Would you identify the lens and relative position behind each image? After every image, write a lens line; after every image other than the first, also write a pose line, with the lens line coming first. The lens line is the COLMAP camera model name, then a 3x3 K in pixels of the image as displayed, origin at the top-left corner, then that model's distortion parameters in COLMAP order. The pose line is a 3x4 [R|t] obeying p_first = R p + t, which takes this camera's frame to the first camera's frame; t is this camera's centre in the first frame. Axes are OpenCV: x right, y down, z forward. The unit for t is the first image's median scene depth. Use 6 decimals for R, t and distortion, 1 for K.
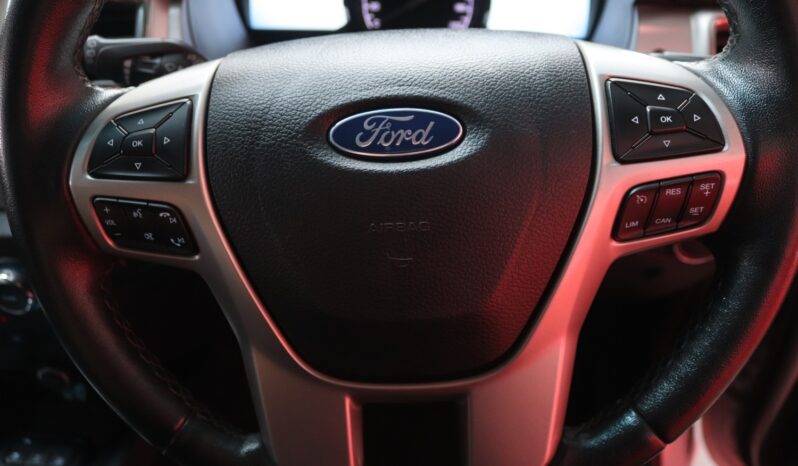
lens RADIAL K [[630.6, 0, 398.9], [0, 630.6, 247.8], [0, 0, 1]] dist [-0.150205, 0.113798]
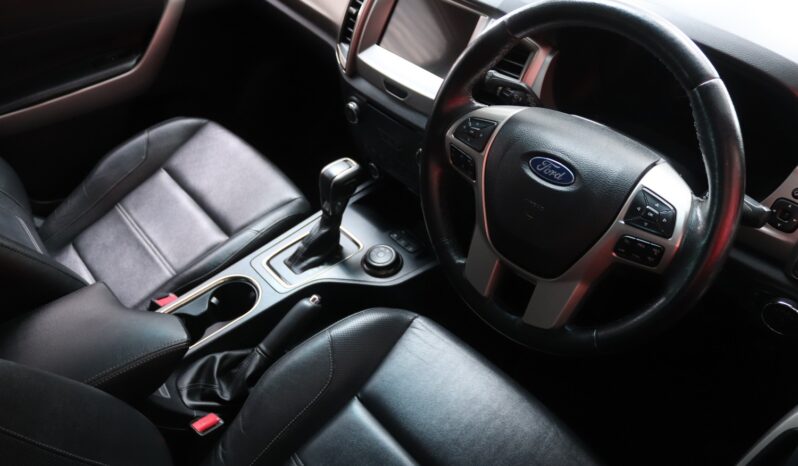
lens RADIAL K [[630.6, 0, 398.9], [0, 630.6, 247.8], [0, 0, 1]] dist [-0.150205, 0.113798]
pose [[0.695542, 0.478407, -0.536049, 1.019616], [-0.411505, 0.876844, 0.248615, -0.272999], [0.588970, 0.047665, 0.806748, -1.303151]]
